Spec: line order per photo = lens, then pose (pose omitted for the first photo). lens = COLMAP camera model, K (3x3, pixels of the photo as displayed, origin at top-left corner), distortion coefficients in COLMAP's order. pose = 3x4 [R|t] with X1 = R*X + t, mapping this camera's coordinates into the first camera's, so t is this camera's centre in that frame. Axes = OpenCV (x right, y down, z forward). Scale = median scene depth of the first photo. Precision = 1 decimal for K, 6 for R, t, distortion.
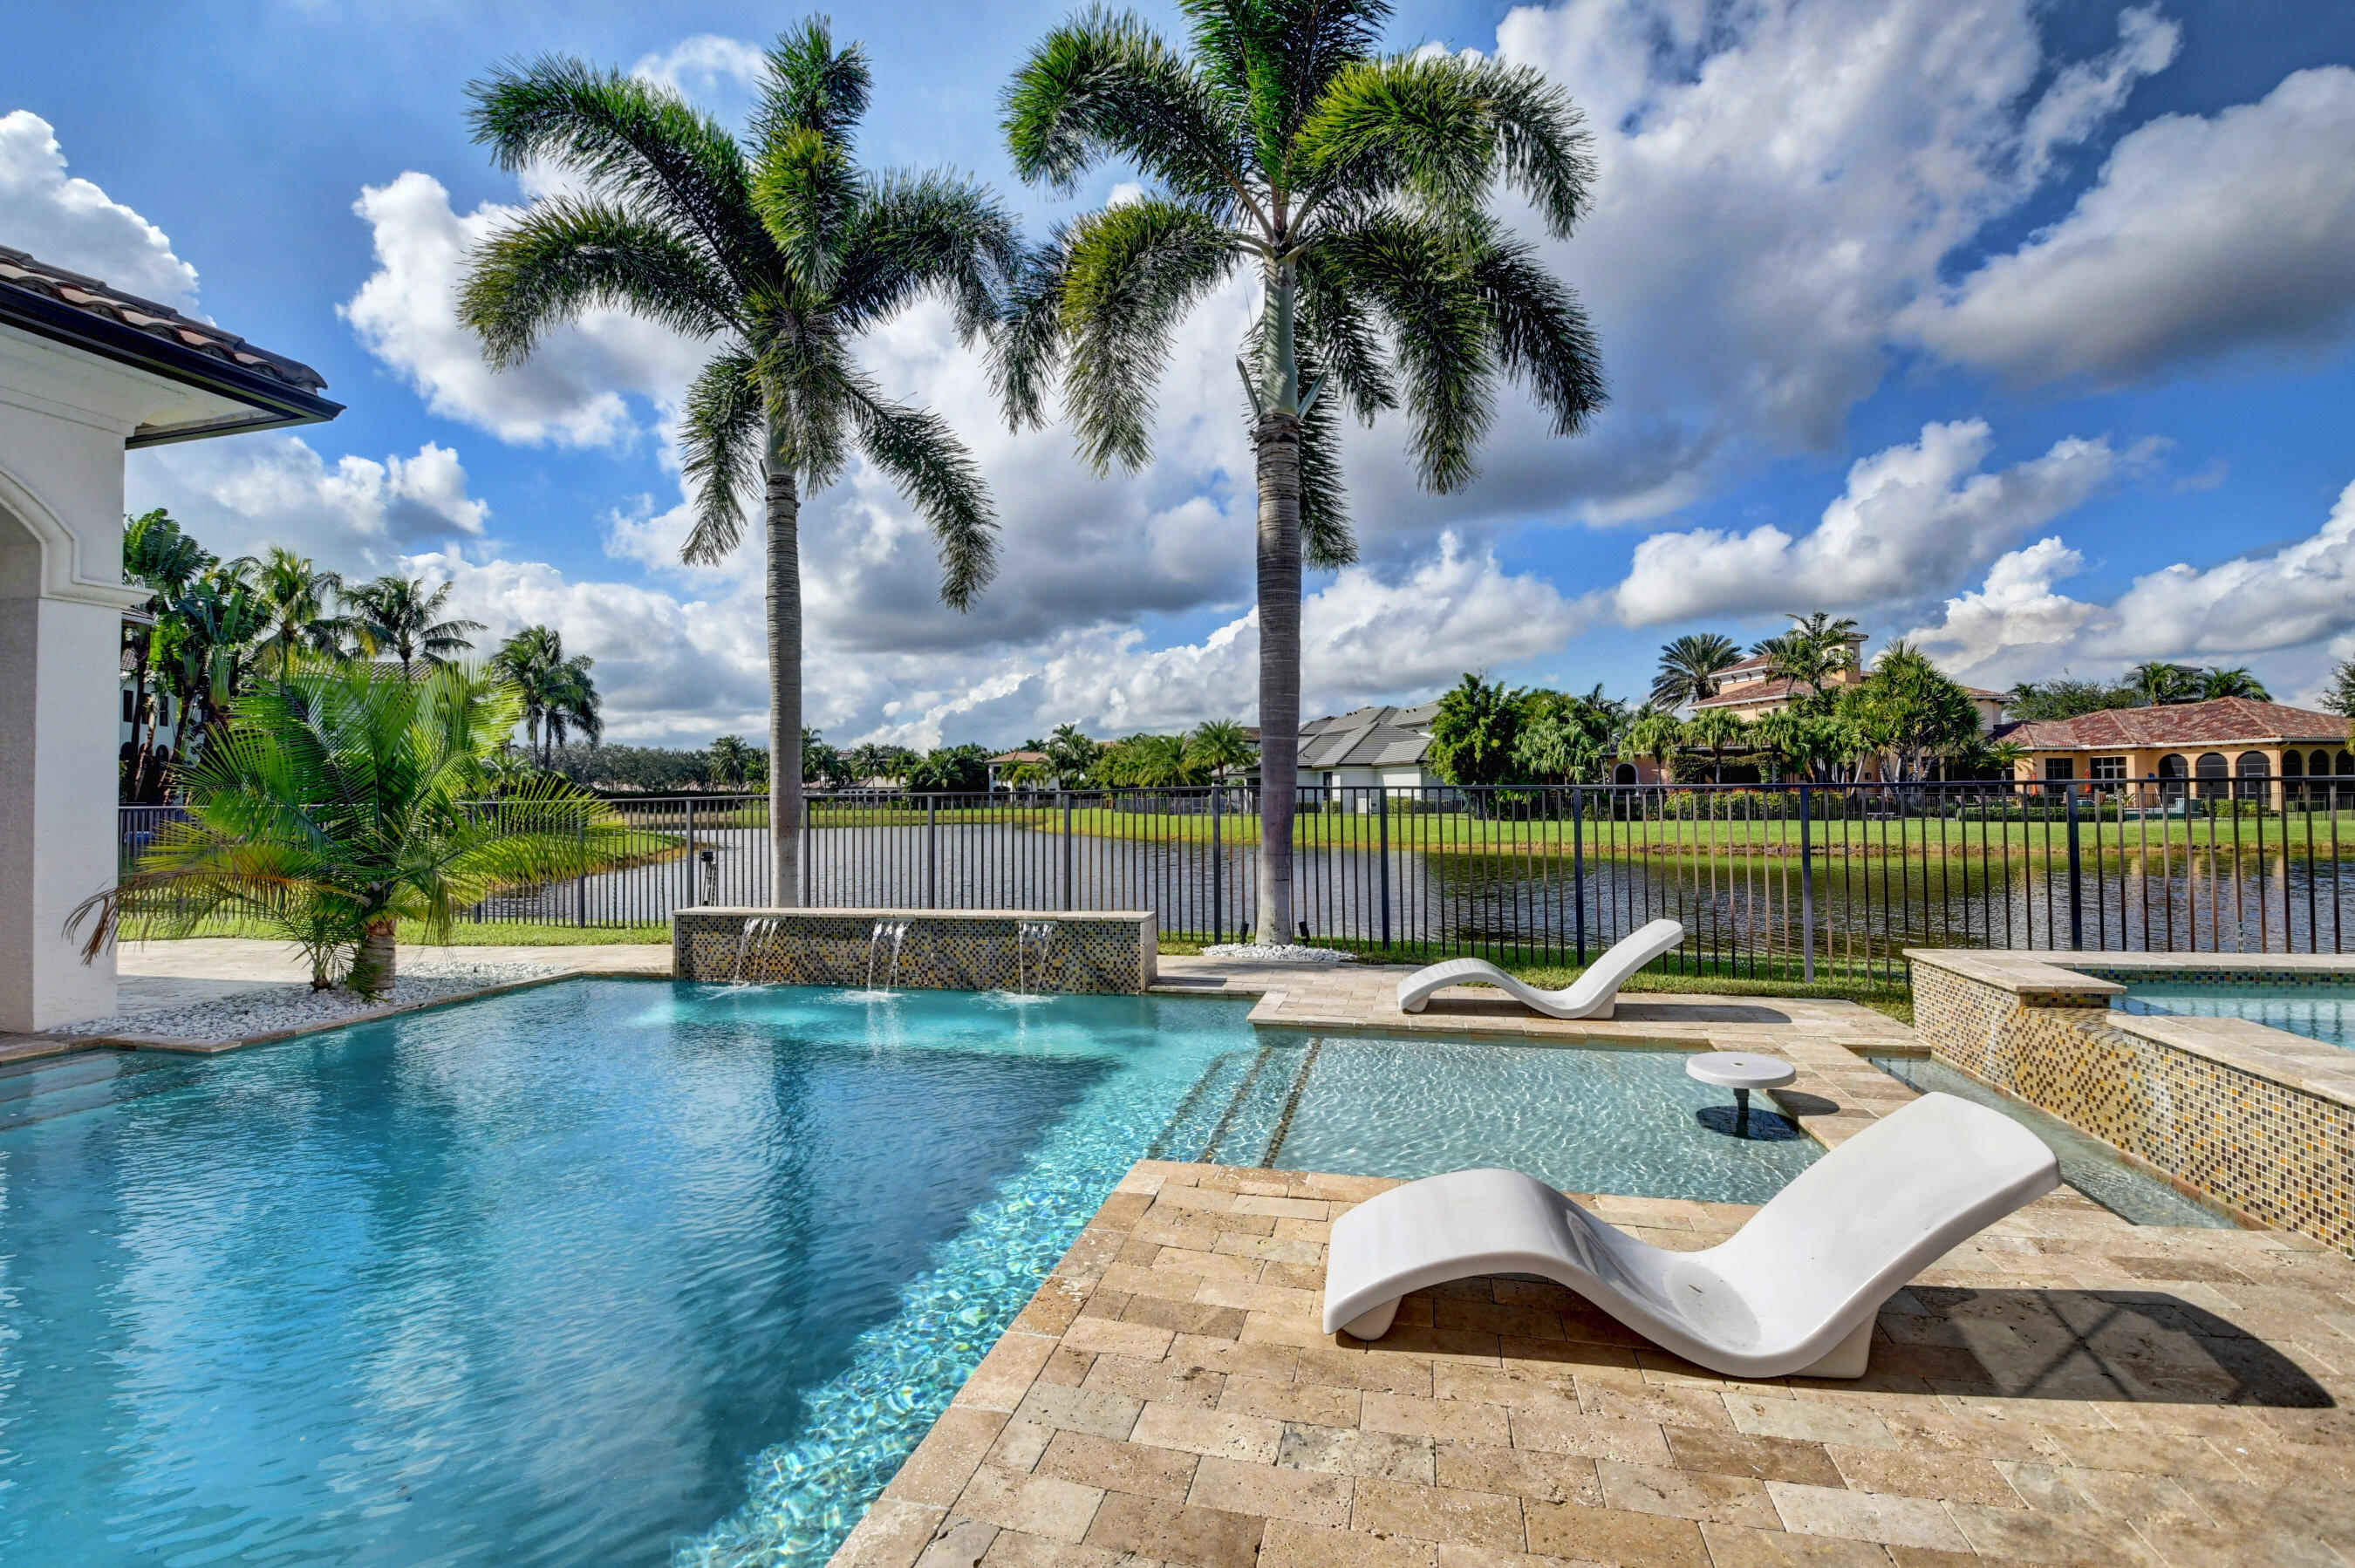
lens RADIAL K [[1039.6, 0, 1162.5], [0, 1039.6, 773.3], [0, 0, 1]] dist [-0.027871, -0.002048]
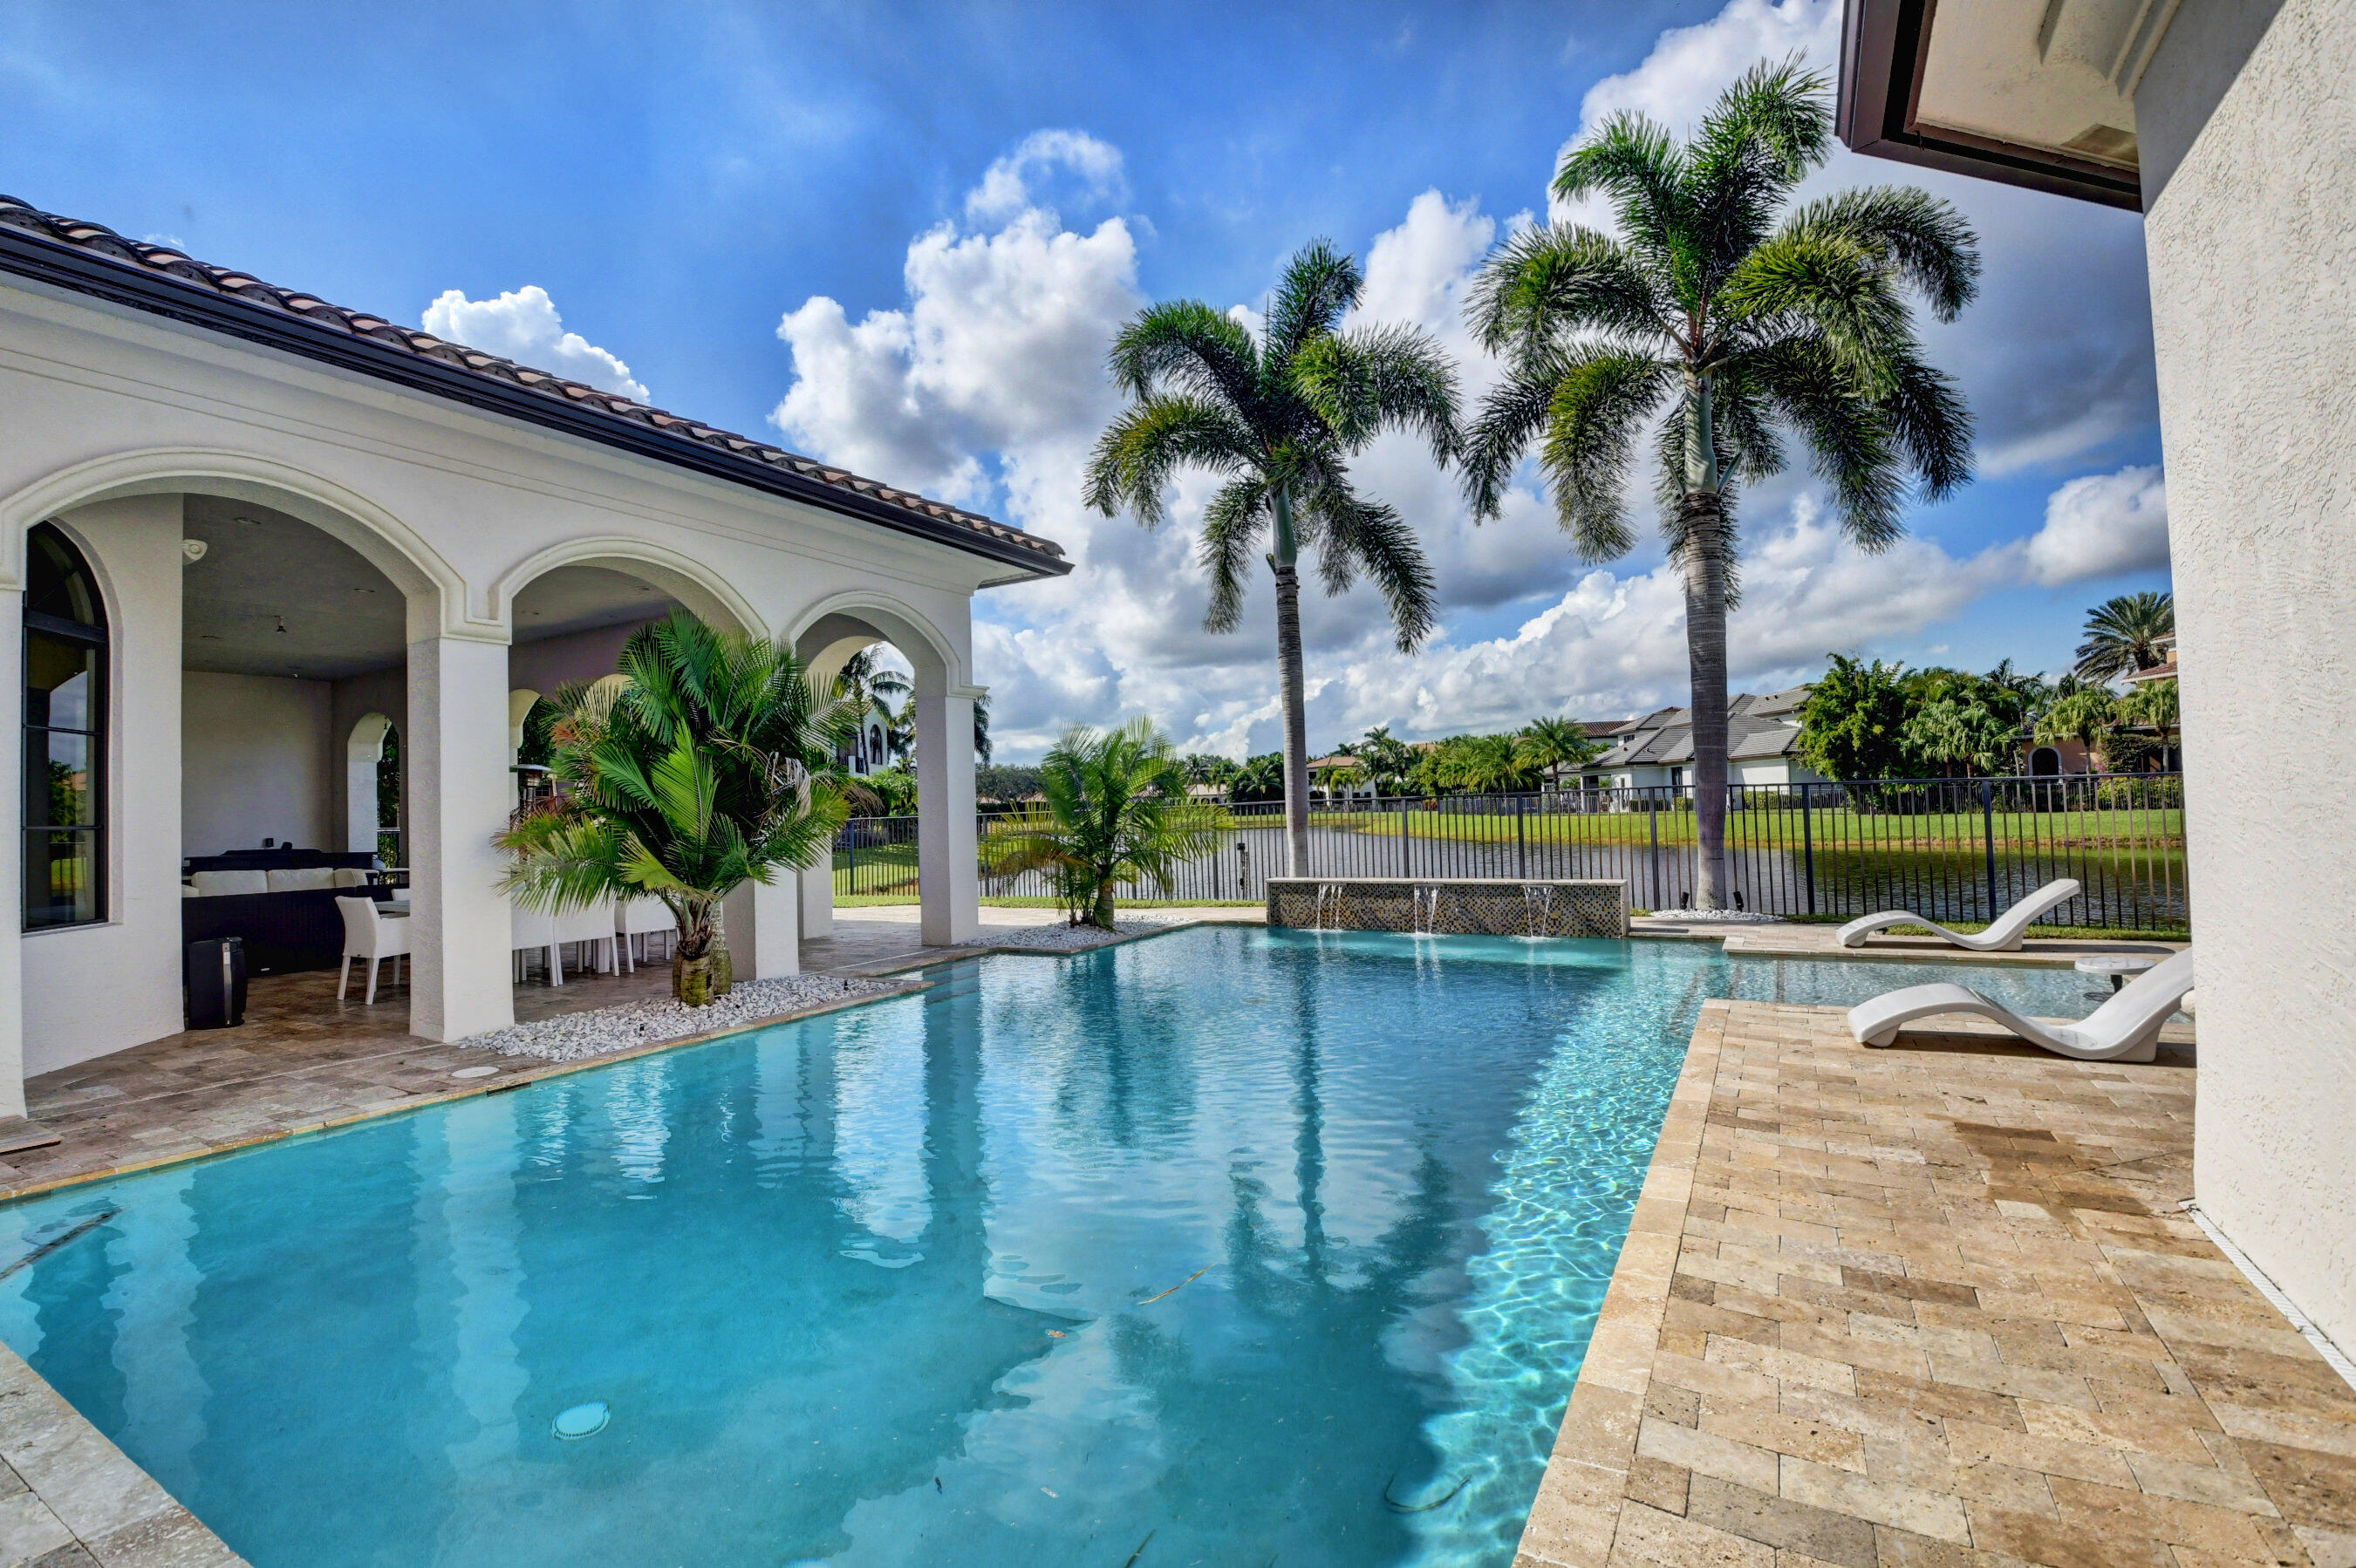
lens RADIAL K [[1026.7, 0, 1148.6], [0, 1026.7, 771.7], [0, 0, 1]] dist [-0.002092, -0.024941]
pose [[0.952819, -0.030963, -0.301957, -0.028317], [0.029061, 0.999519, -0.010790, -0.001724], [0.302146, 0.001506, 0.953260, -0.068692]]
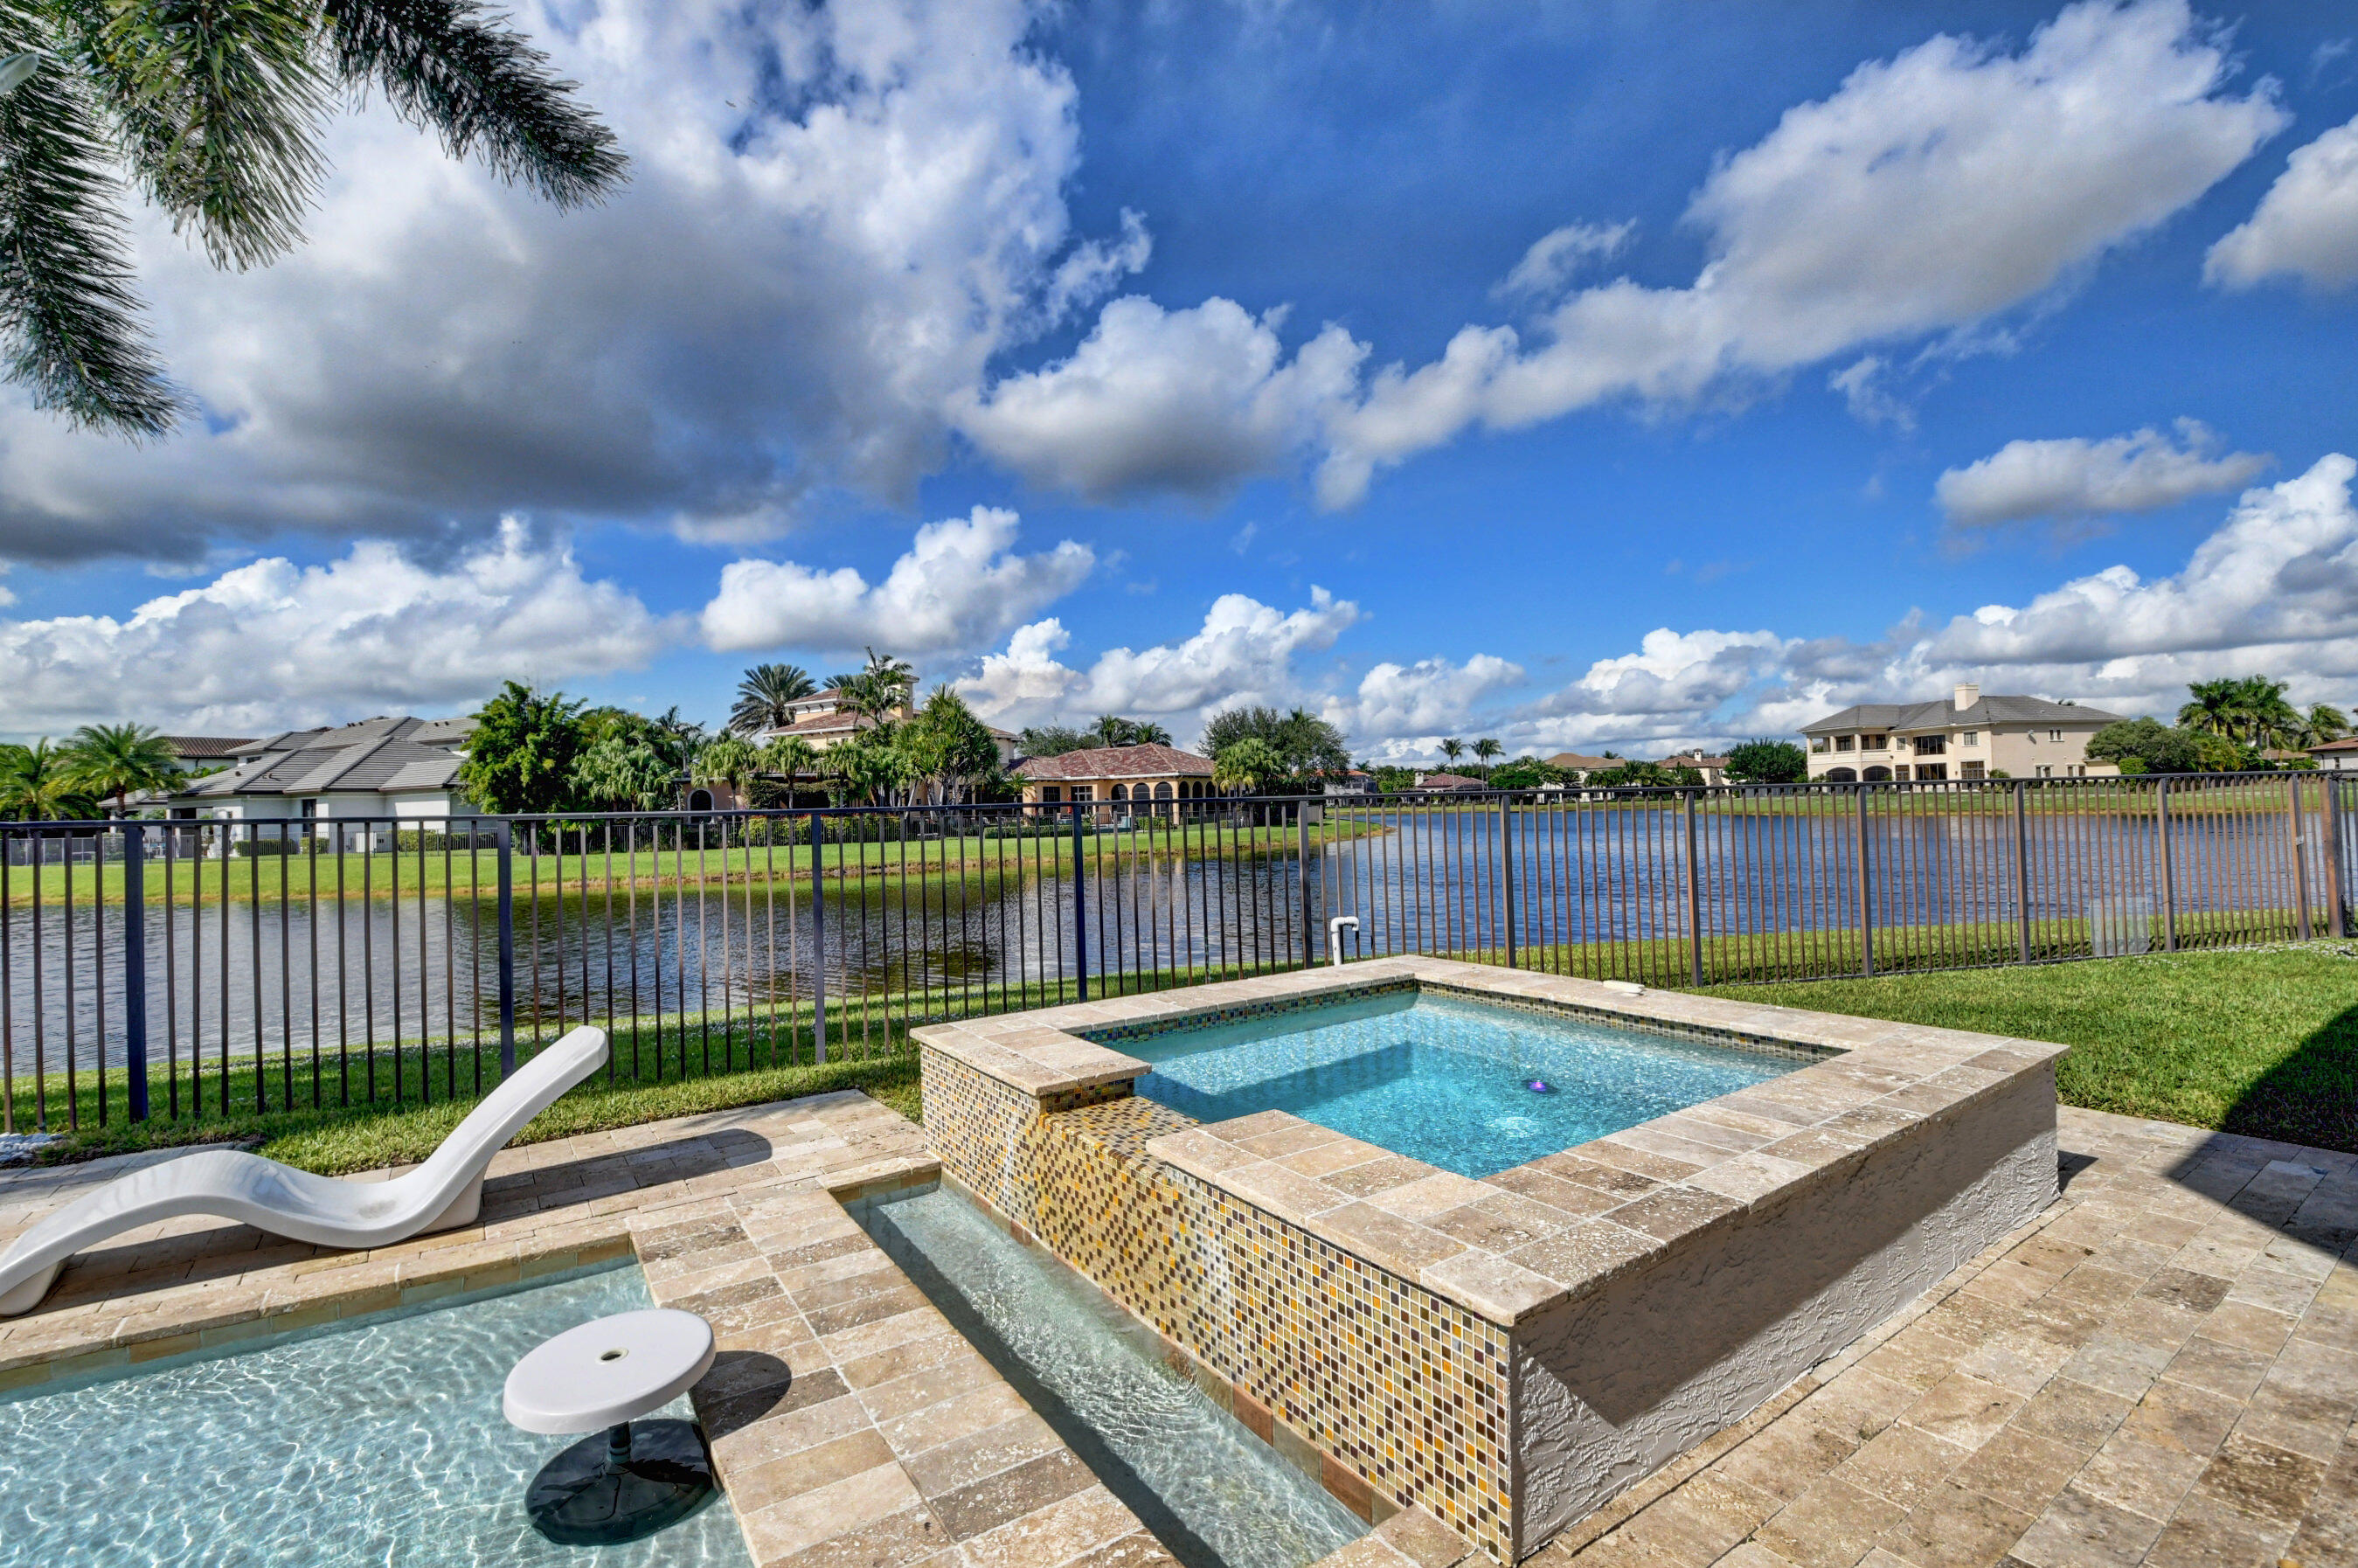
lens RADIAL K [[1028.3, 0, 1179.0], [0, 1028.3, 784.0], [0, 0, 1]] dist [-0.003101, -0.010348]
pose [[0.661563, 0.007935, 0.749848, 0.027949], [0.003719, 0.999897, -0.013862, 0.000484], [-0.749880, 0.011959, 0.661465, 0.034209]]
